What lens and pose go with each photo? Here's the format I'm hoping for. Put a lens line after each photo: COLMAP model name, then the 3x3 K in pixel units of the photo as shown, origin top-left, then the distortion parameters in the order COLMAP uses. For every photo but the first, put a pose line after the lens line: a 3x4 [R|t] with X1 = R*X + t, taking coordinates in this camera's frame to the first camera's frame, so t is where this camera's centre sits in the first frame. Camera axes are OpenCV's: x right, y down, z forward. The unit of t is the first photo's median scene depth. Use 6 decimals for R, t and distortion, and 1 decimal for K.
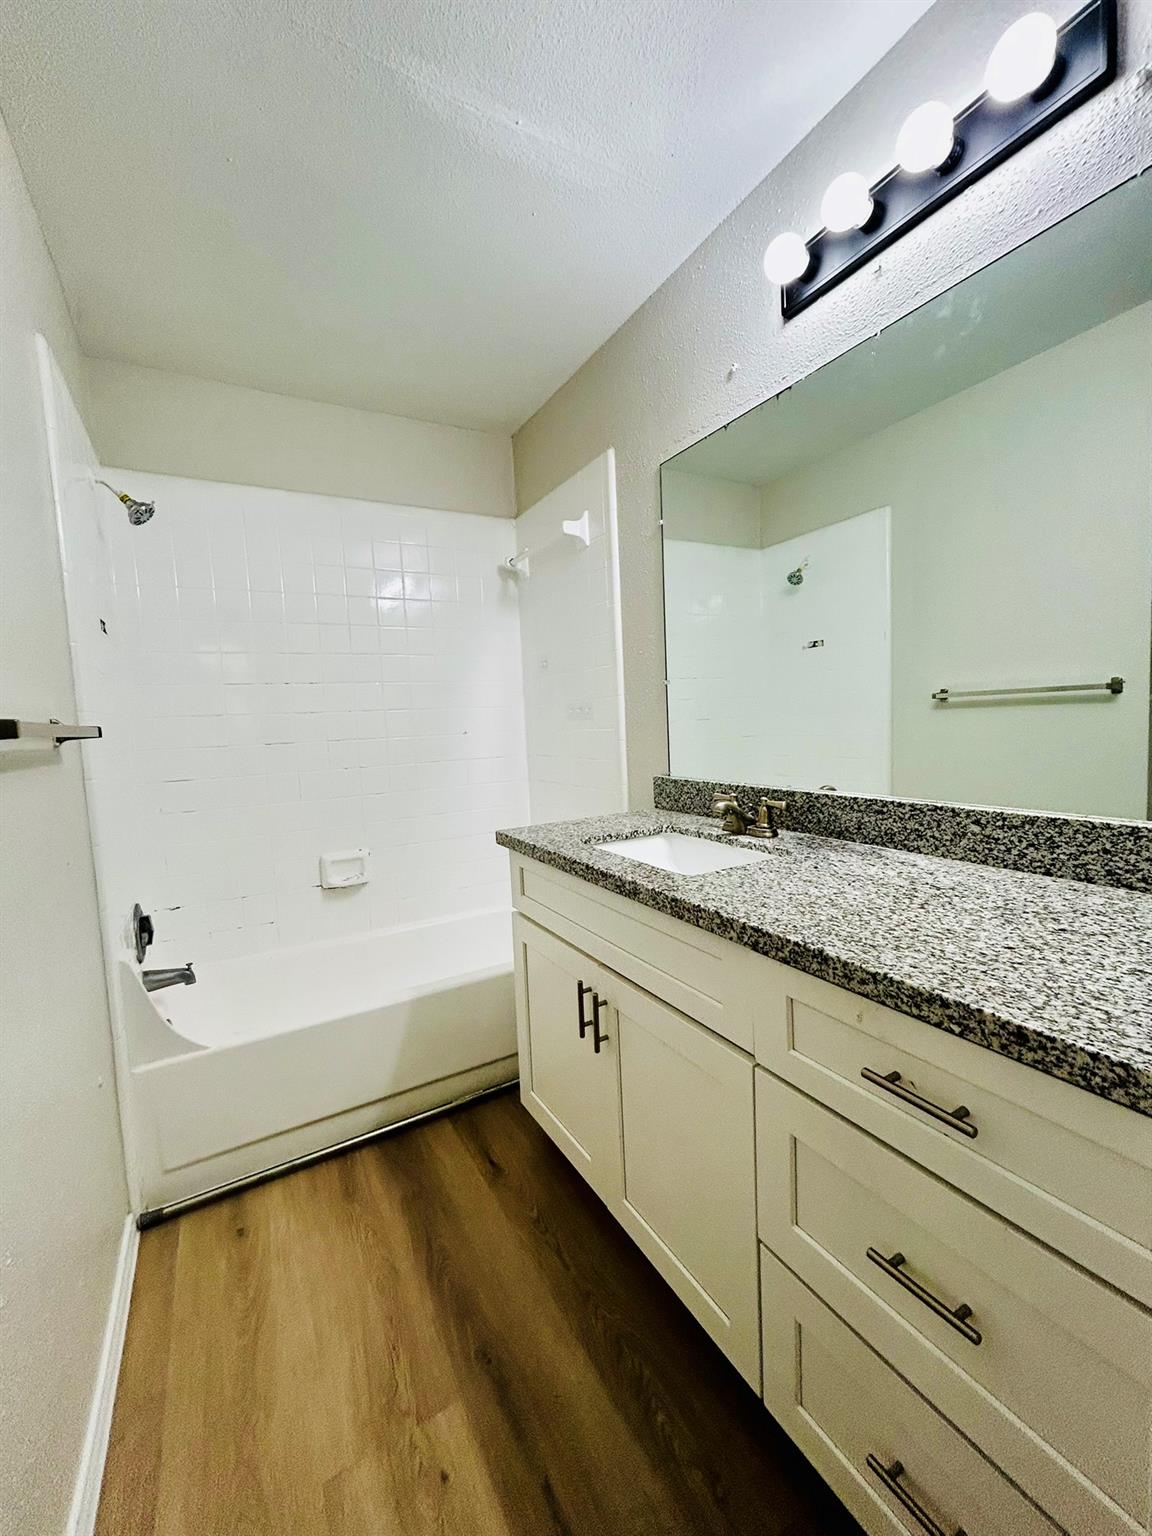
lens RADIAL K [[619.6, 0, 583.3], [0, 619.6, 762.1], [0, 0, 1]] dist [-0.000283, 0.000930]
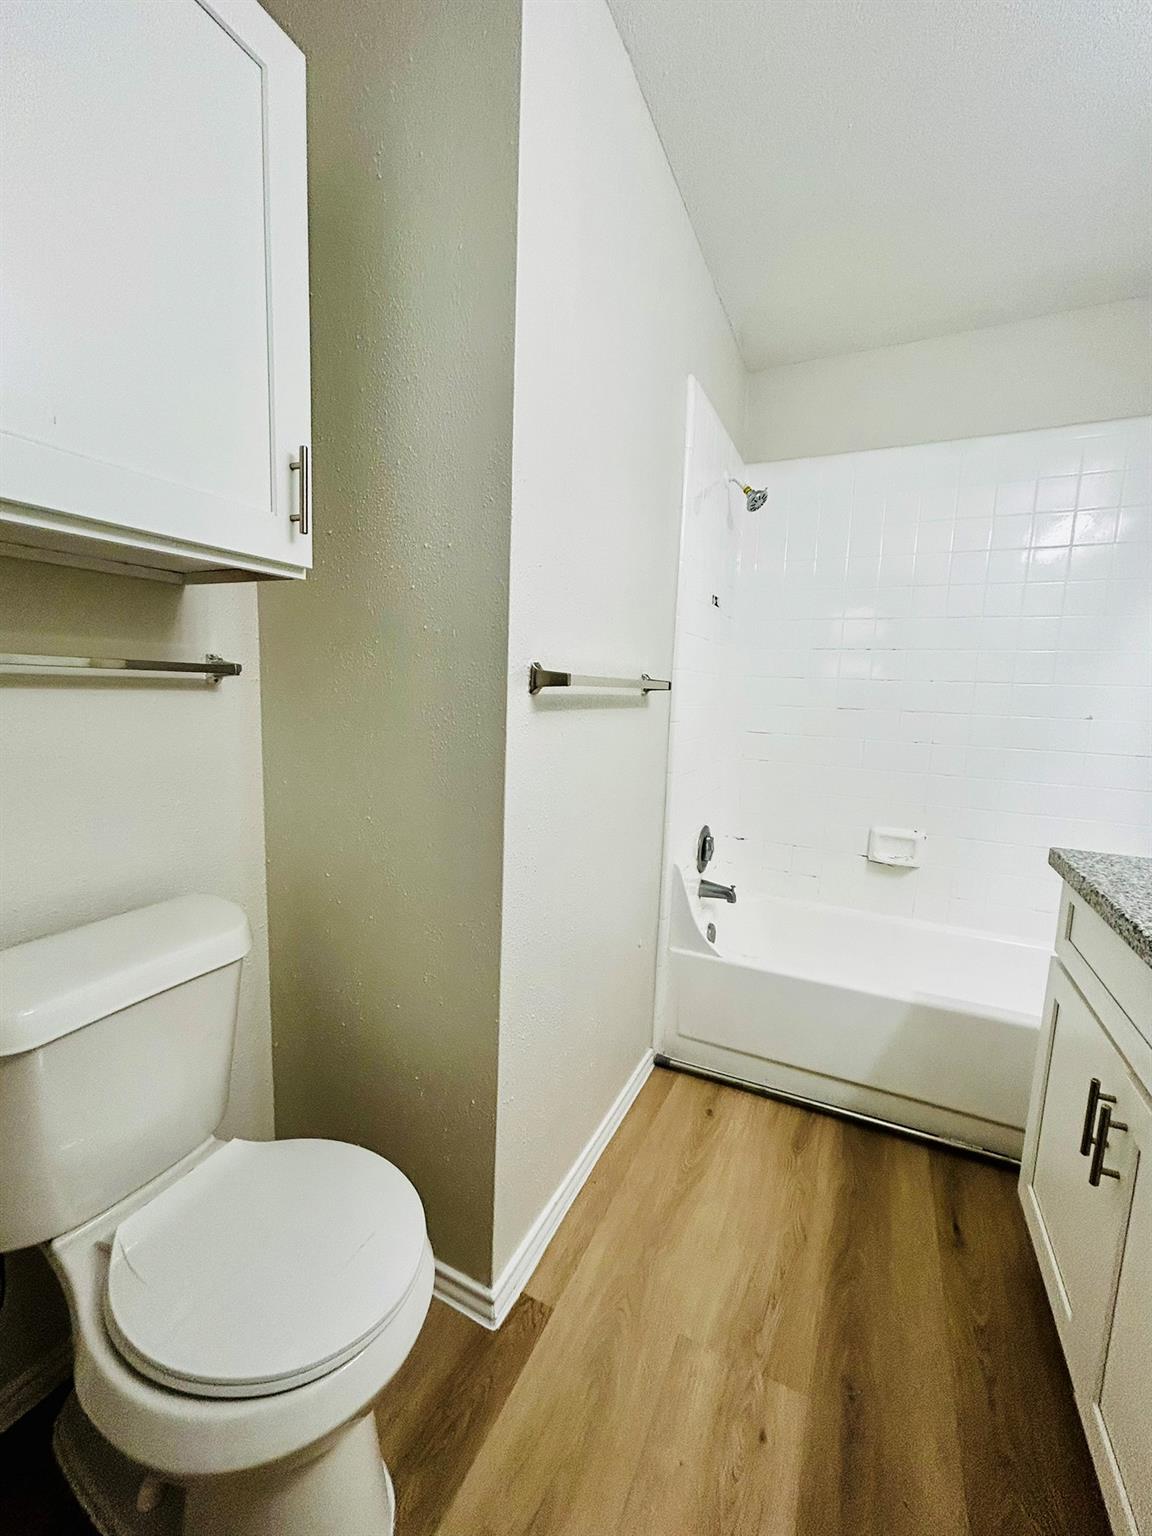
lens RADIAL K [[619.6, 0, 578.8], [0, 619.6, 768.2], [0, 0, 1]] dist [-0.000283, 0.000930]
pose [[0.558524, 0.169250, -0.812038, 0.141513], [-0.117419, 0.985236, 0.124588, -0.012464], [0.821135, 0.025764, 0.570152, 0.080919]]
